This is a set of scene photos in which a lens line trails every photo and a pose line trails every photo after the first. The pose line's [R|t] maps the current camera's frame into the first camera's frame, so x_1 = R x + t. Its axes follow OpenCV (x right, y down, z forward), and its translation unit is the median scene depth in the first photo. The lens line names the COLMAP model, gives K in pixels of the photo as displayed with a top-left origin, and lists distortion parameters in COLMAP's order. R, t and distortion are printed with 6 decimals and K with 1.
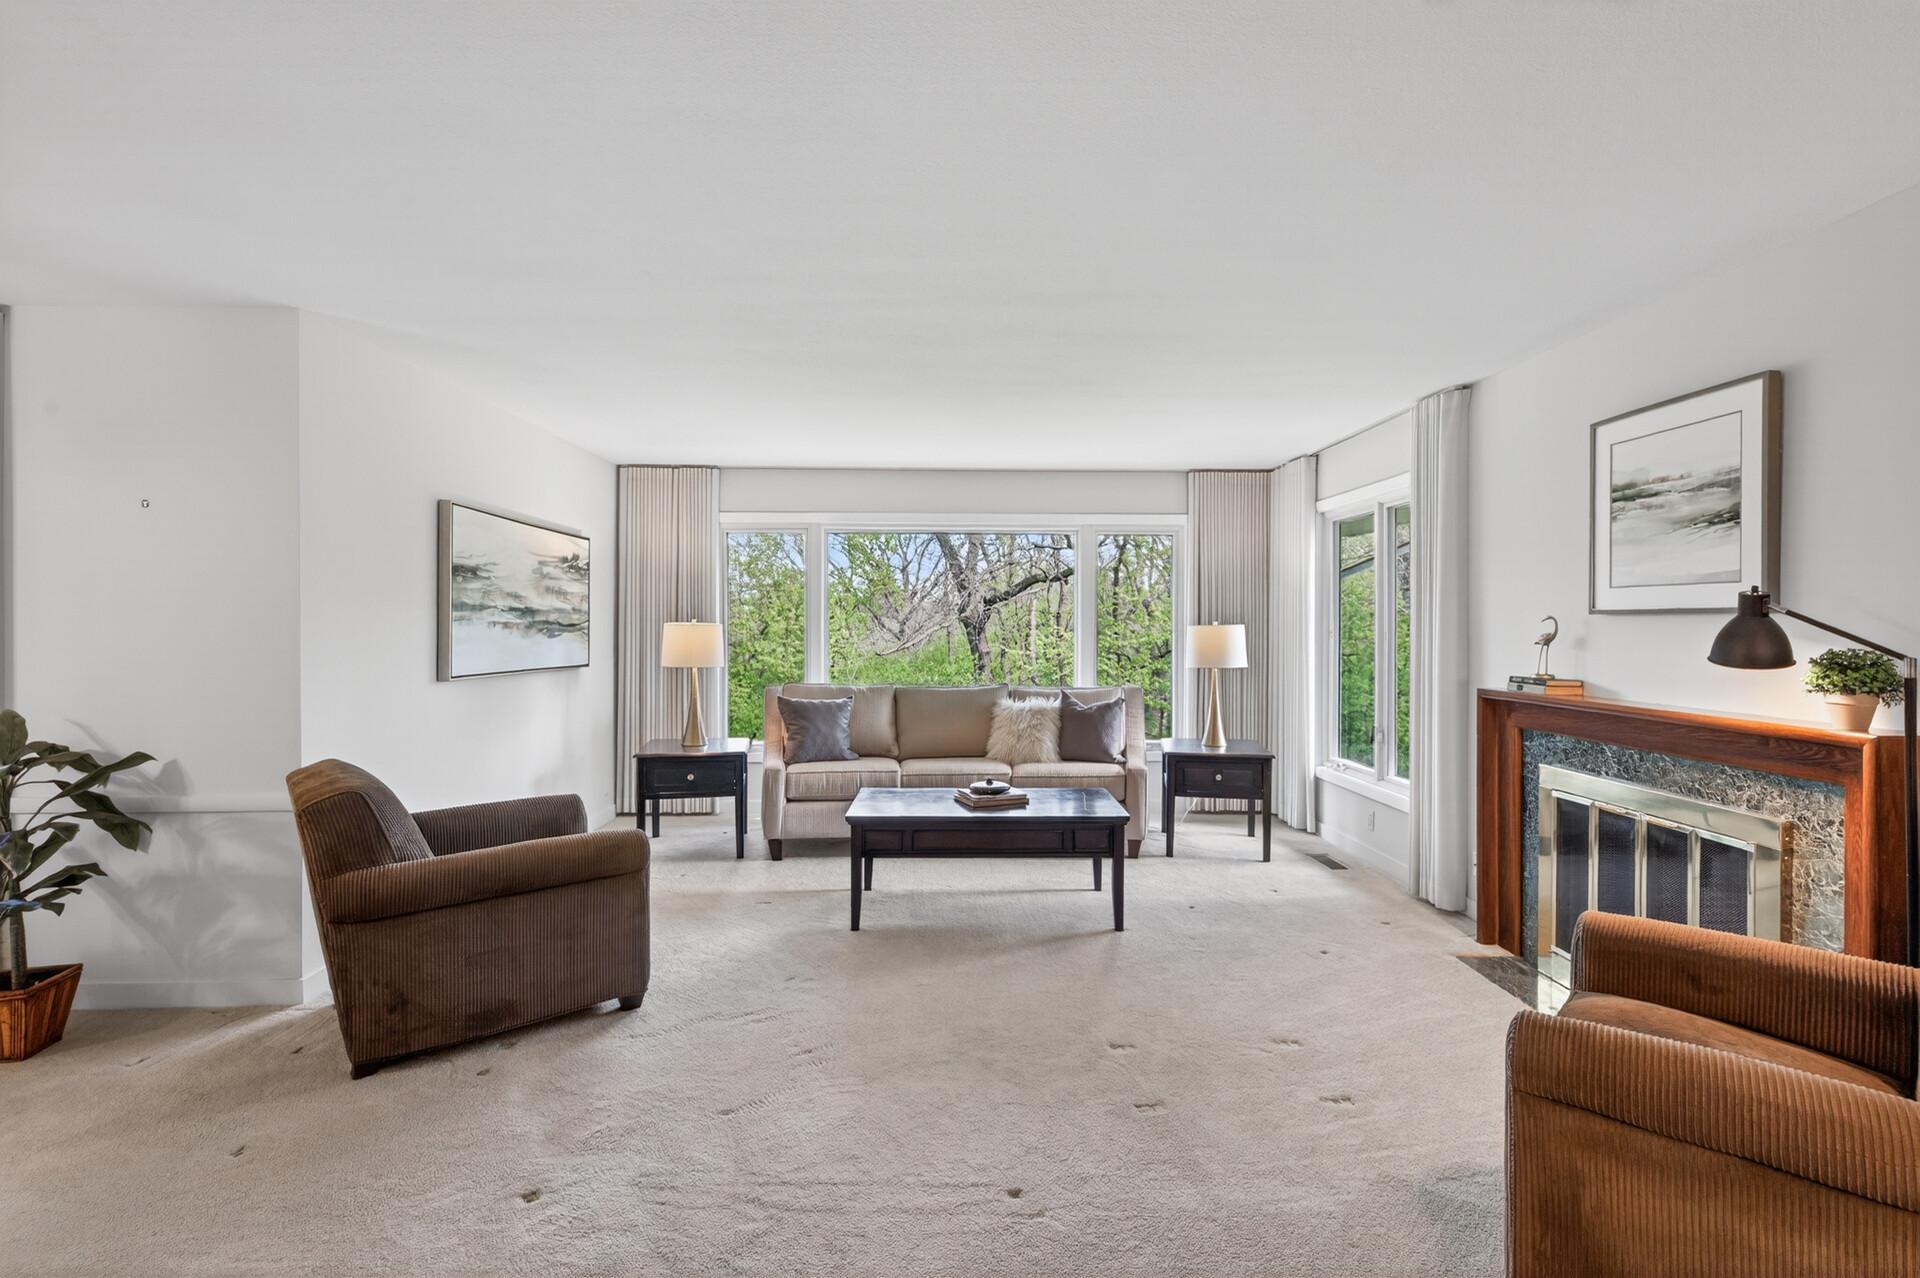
lens RADIAL K [[872.9, 0, 962.4], [0, 872.9, 631.9], [0, 0, 1]] dist [0.000025, -0.000095]
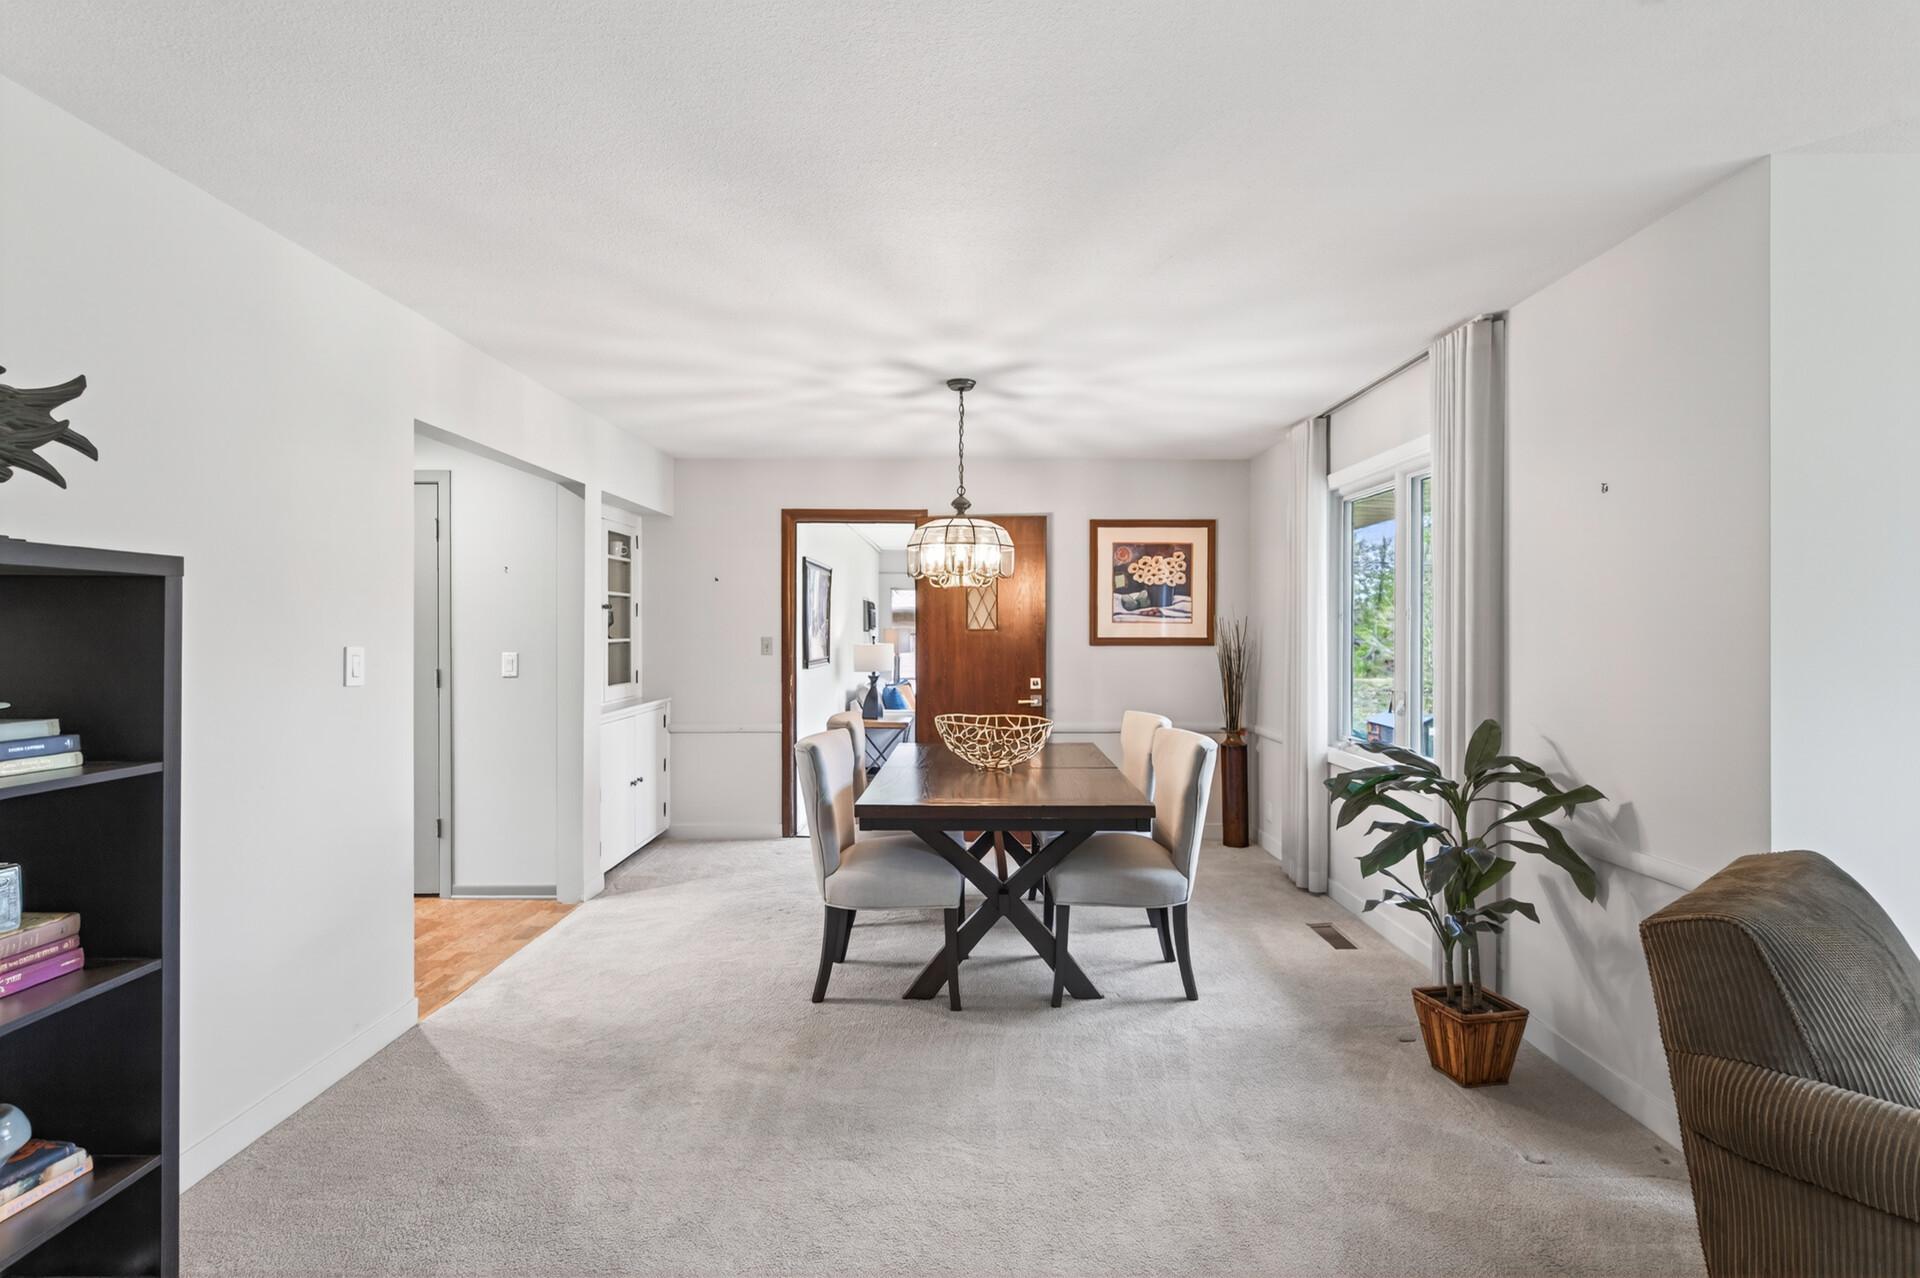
lens RADIAL K [[872.9, 0, 958.5], [0, 872.9, 637.7], [0, 0, 1]] dist [0.000025, -0.000095]
pose [[-0.045855, 0.003484, -0.998942, -0.086473], [-0.004826, 0.999981, 0.003709, -0.003185], [0.998936, 0.004991, -0.045838, 0.439830]]
